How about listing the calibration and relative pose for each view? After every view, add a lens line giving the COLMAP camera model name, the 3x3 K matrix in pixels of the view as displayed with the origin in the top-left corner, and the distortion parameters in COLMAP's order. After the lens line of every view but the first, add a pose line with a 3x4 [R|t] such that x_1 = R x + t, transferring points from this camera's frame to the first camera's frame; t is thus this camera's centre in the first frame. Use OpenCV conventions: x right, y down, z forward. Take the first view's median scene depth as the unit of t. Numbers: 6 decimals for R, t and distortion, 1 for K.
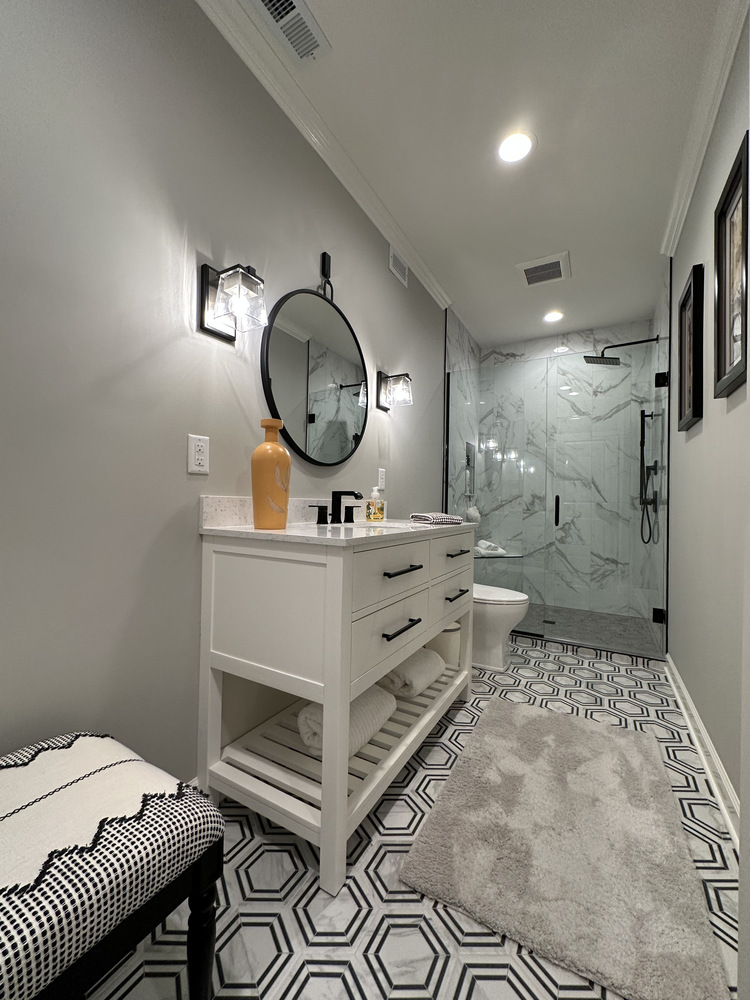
lens RADIAL K [[398.7, 0, 375.0], [0, 398.7, 500.0], [0, 0, 1]] dist [0.000601, 0.001022]
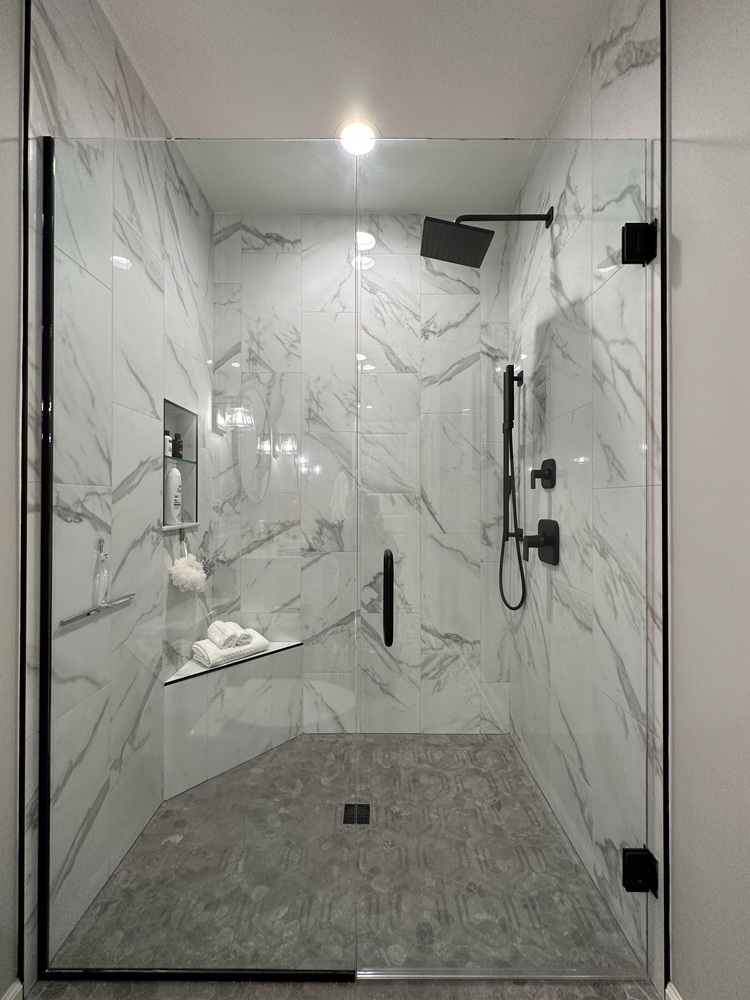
lens RADIAL K [[398.7, 0, 375.0], [0, 398.7, 500.0], [0, 0, 1]] dist [0.000601, 0.001022]
pose [[0.869014, -0.013118, 0.494613, 0.212219], [0.010329, 0.999912, 0.008372, -0.043851], [-0.494679, -0.002167, 0.869073, 0.538851]]
